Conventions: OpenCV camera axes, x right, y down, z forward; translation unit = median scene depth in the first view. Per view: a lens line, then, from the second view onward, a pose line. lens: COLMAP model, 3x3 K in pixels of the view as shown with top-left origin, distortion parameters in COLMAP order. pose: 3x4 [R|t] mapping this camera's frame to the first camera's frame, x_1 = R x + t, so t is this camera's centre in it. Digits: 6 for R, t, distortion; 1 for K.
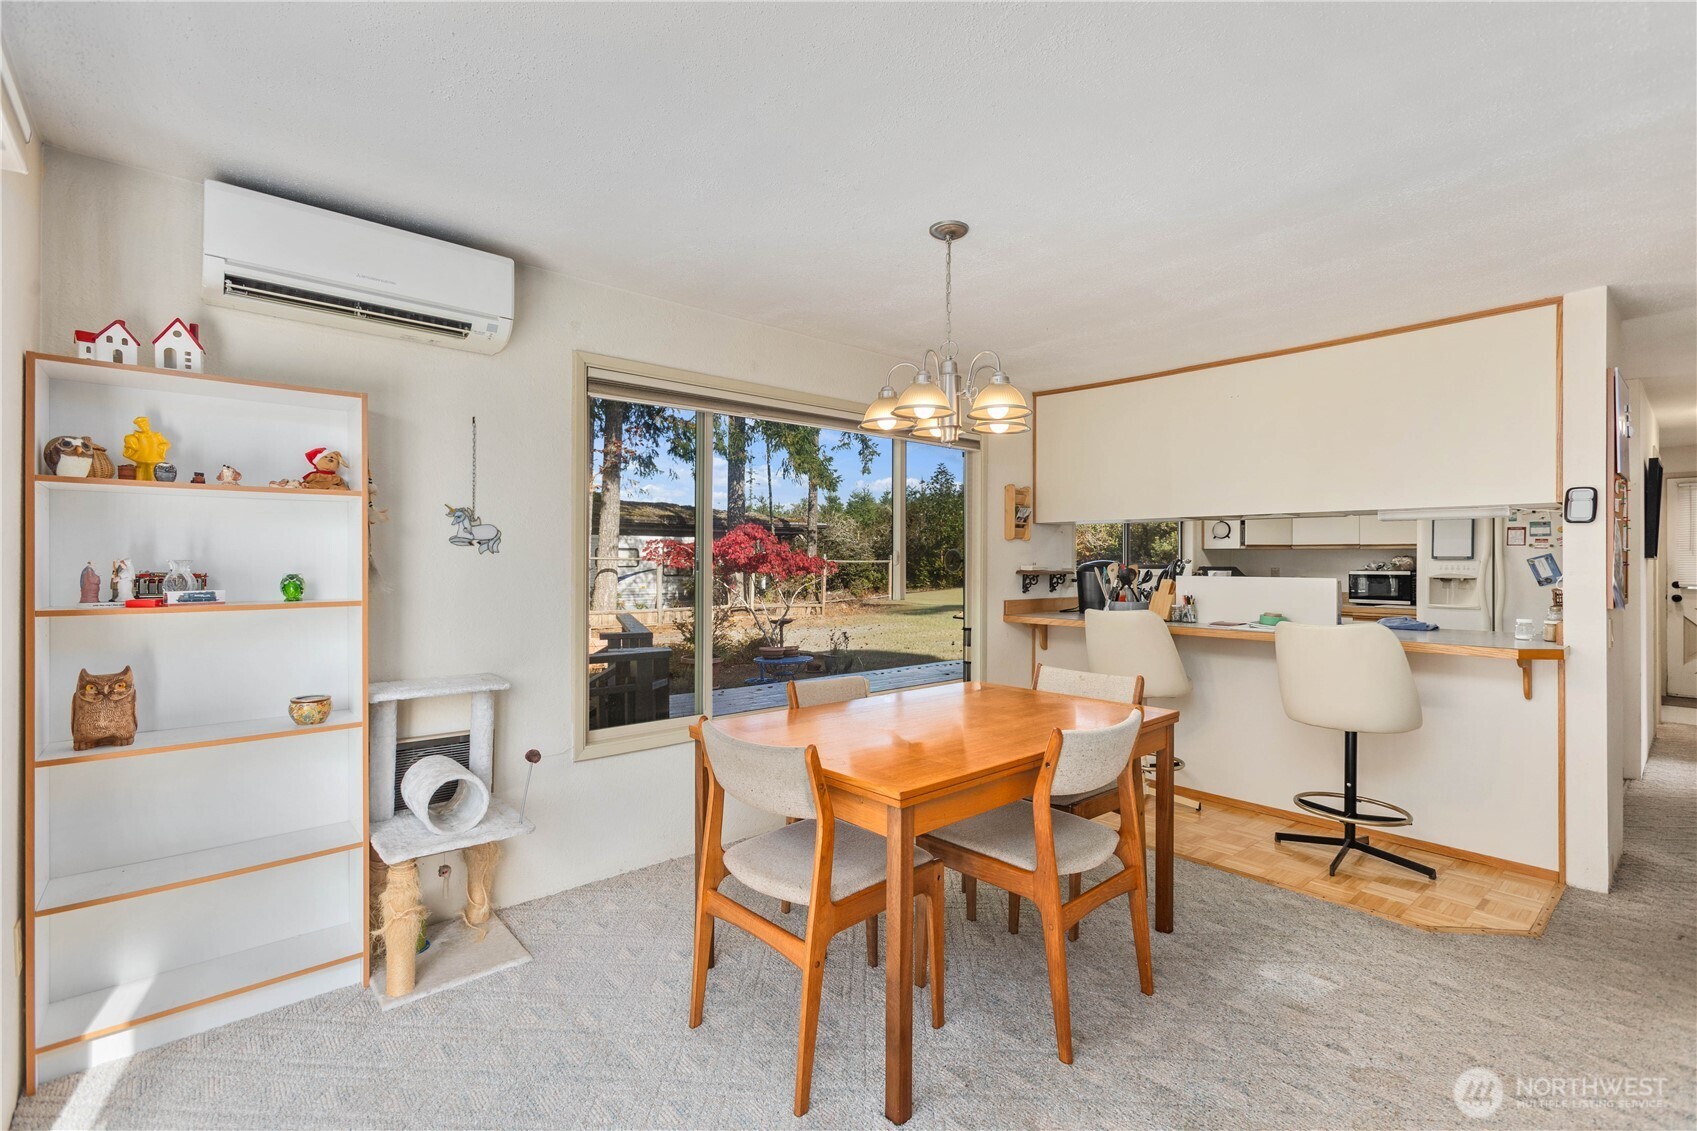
lens RADIAL K [[758.8, 0, 819.3], [0, 758.8, 558.3], [0, 0, 1]] dist [-0.011704, 0.003769]
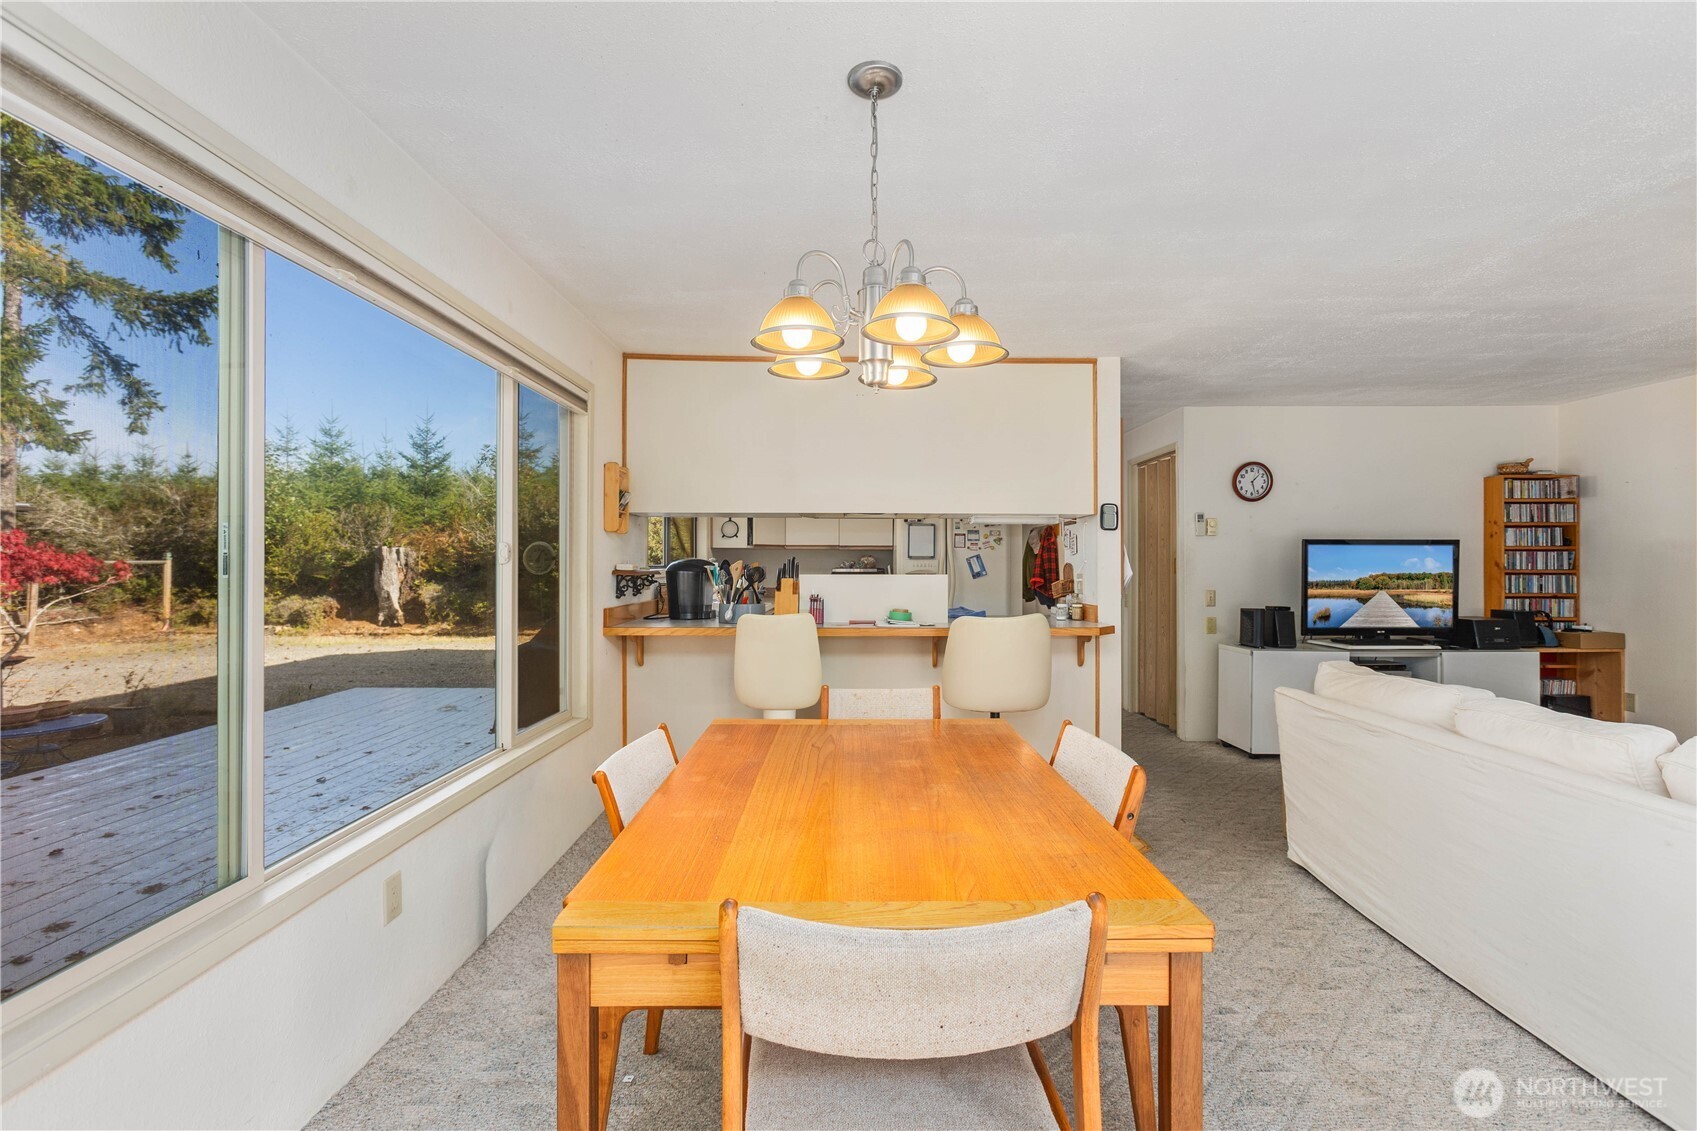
lens RADIAL K [[758.8, 0, 849.2], [0, 758.8, 563.4], [0, 0, 1]] dist [-0.011704, 0.003769]
pose [[0.642814, -0.002157, 0.766020, -0.191599], [-0.002245, 0.999986, 0.004700, 0.004055], [-0.766019, -0.004741, 0.642800, 0.290955]]
